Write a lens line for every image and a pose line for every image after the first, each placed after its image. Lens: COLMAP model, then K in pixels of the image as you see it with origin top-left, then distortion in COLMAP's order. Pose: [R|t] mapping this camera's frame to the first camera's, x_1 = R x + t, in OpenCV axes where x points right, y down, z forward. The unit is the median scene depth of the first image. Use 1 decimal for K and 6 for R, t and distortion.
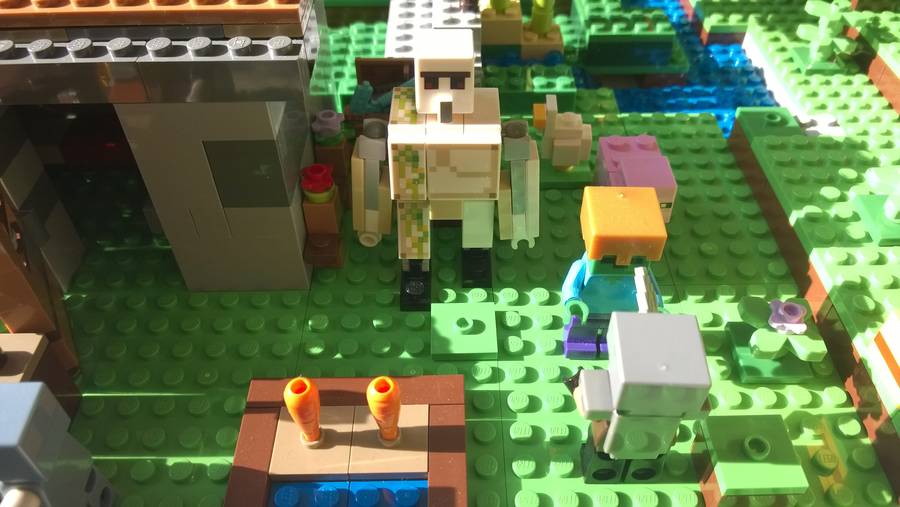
lens RADIAL K [[705.3, 0, 450.0], [0, 705.3, 258.4], [0, 0, 1]] dist [-0.007295, -0.019620]
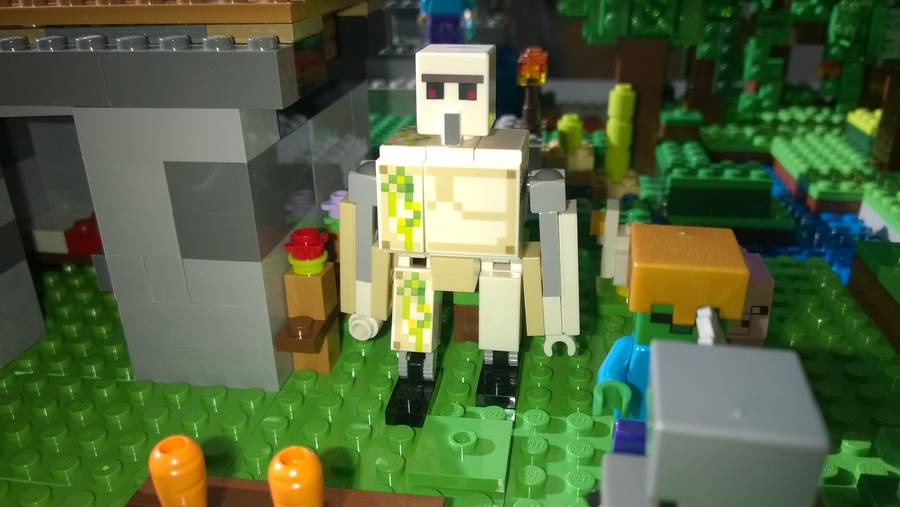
lens RADIAL K [[705.3, 0, 453.6], [0, 705.3, 256.1], [0, 0, 1]] dist [-0.007295, -0.019620]
pose [[0.985785, 0.056695, -0.158156, 0.109650], [-0.111523, 0.924865, -0.363577, 0.177944], [0.125660, 0.376047, 0.918041, 0.283501]]
